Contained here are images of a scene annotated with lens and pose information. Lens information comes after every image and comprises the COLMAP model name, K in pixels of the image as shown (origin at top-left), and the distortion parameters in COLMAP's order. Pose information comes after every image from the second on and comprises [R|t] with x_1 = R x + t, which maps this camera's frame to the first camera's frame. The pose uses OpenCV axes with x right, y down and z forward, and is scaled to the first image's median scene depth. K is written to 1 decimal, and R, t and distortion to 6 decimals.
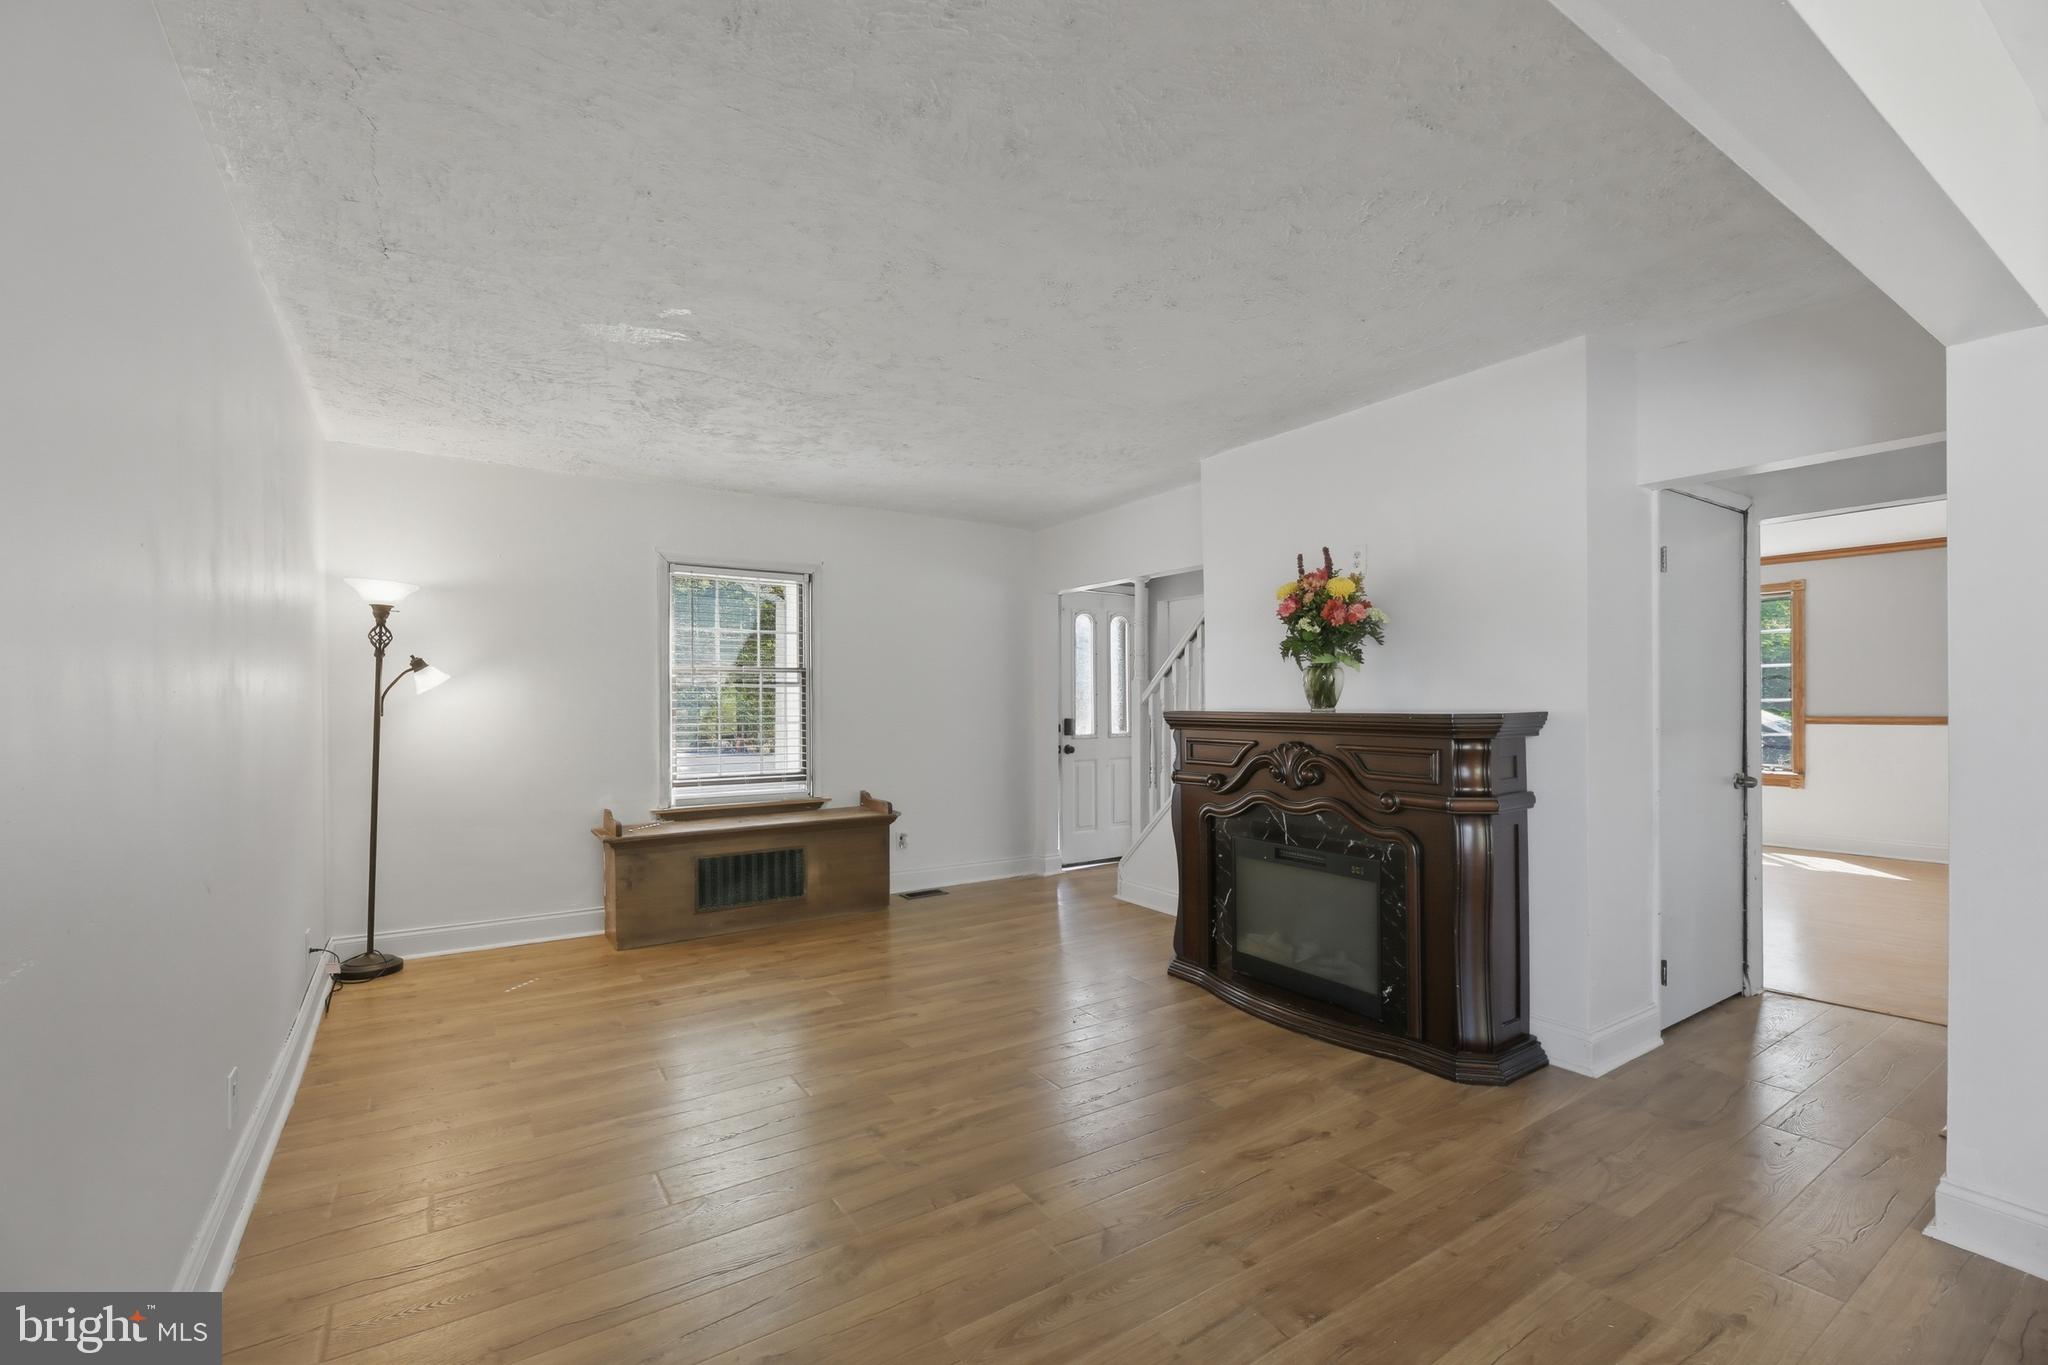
lens RADIAL K [[854.3, 0, 1016.9], [0, 854.3, 691.2], [0, 0, 1]] dist [-0.001471, -0.002146]
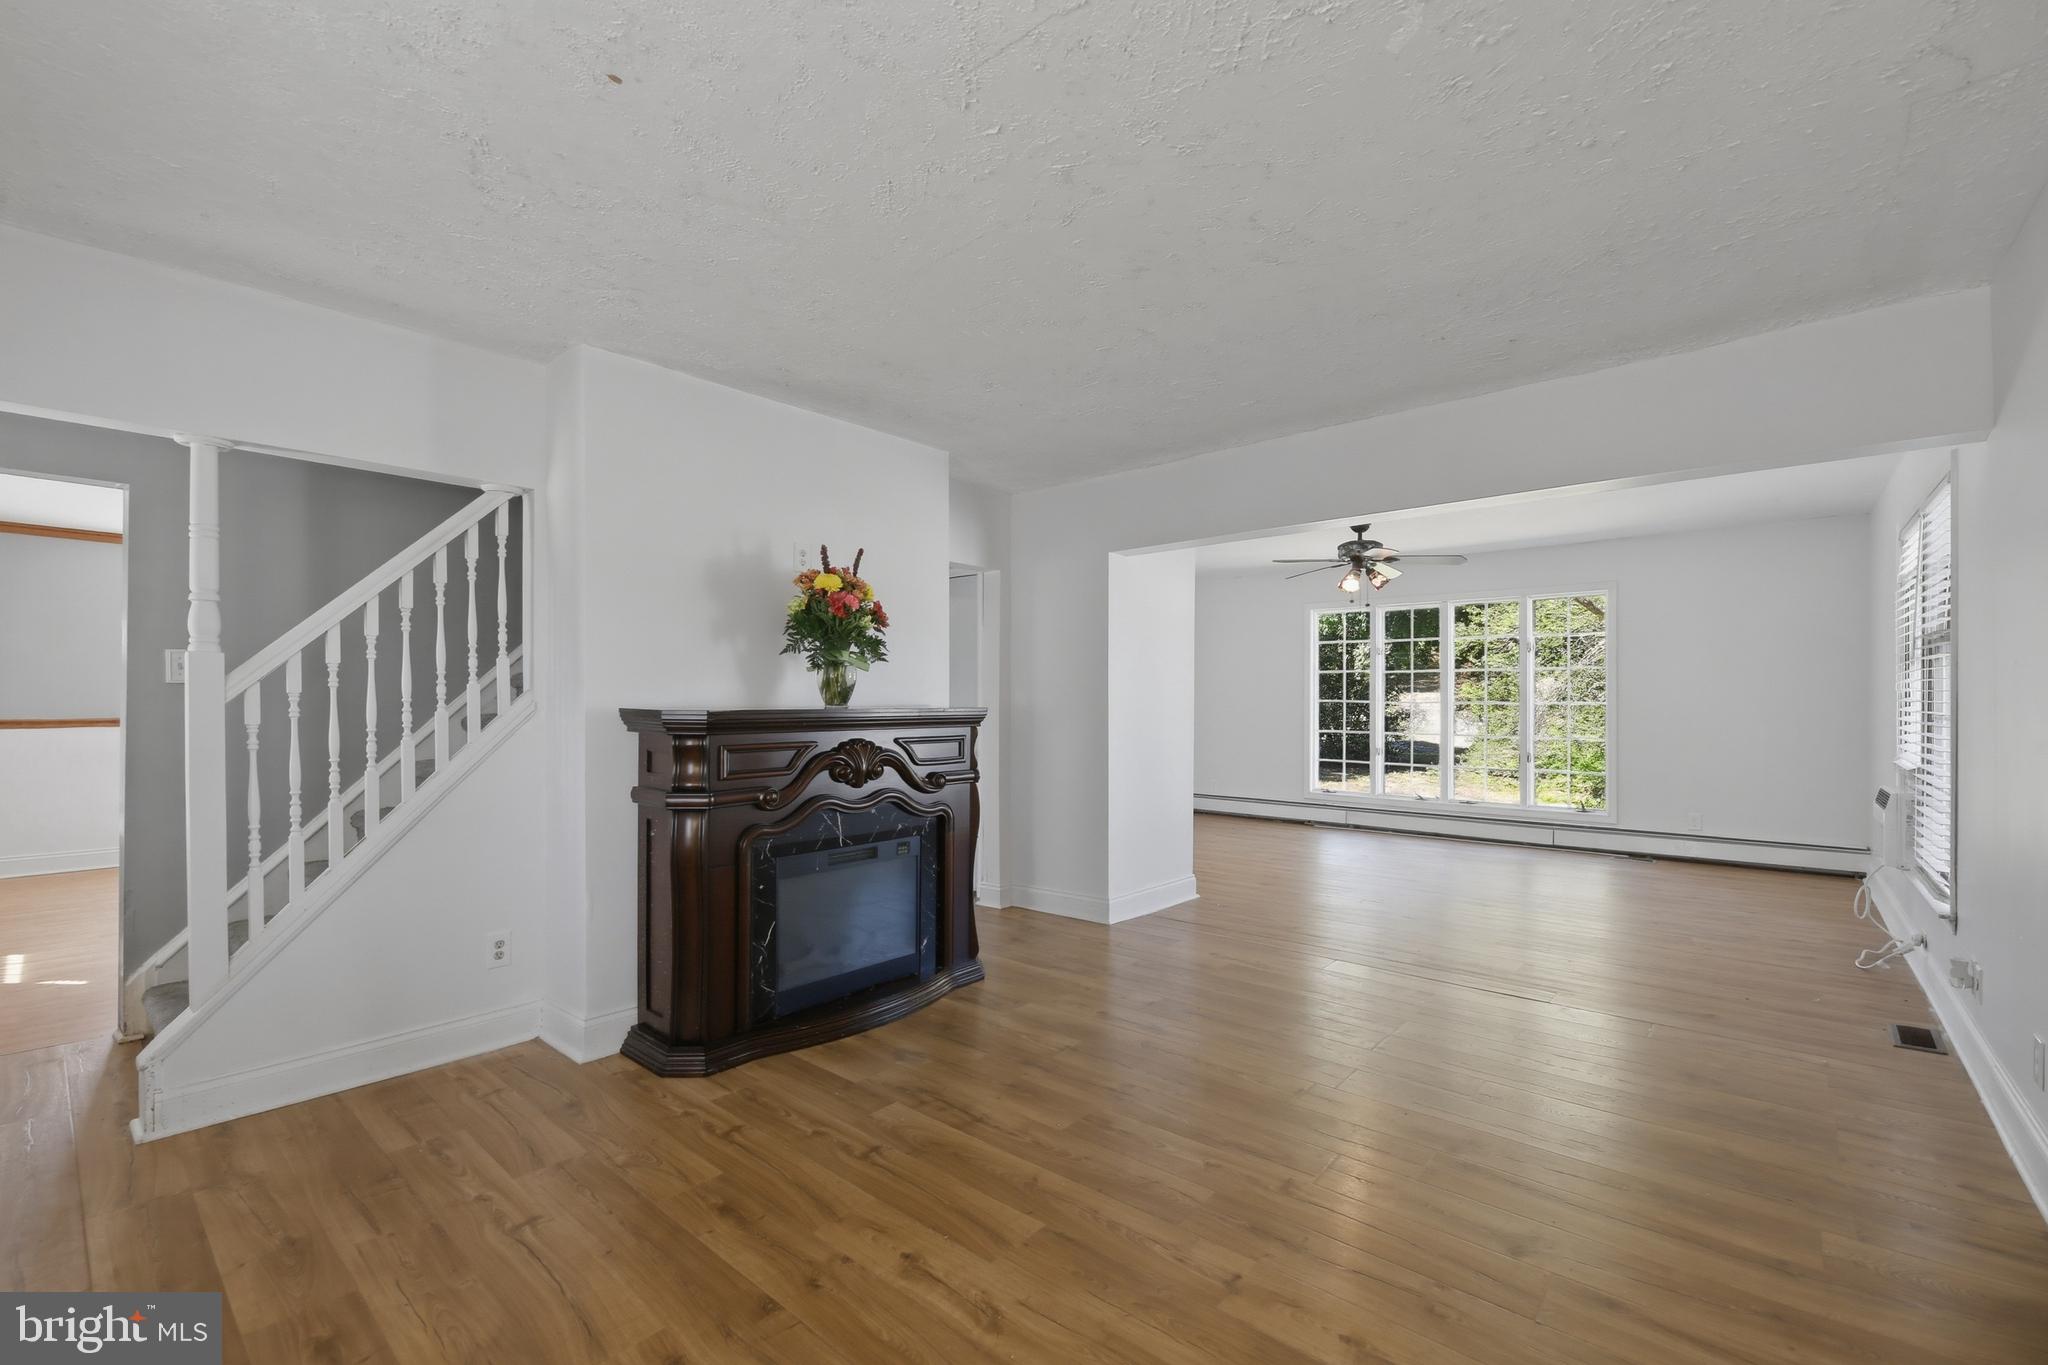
lens RADIAL K [[854.3, 0, 1026.8], [0, 854.3, 694.3], [0, 0, 1]] dist [-0.001471, -0.002146]
pose [[-0.252741, -0.001493, 0.967533, -0.664455], [-0.012653, 0.999918, -0.001762, 0.005020], [-0.967451, -0.012687, -0.252739, 1.033861]]
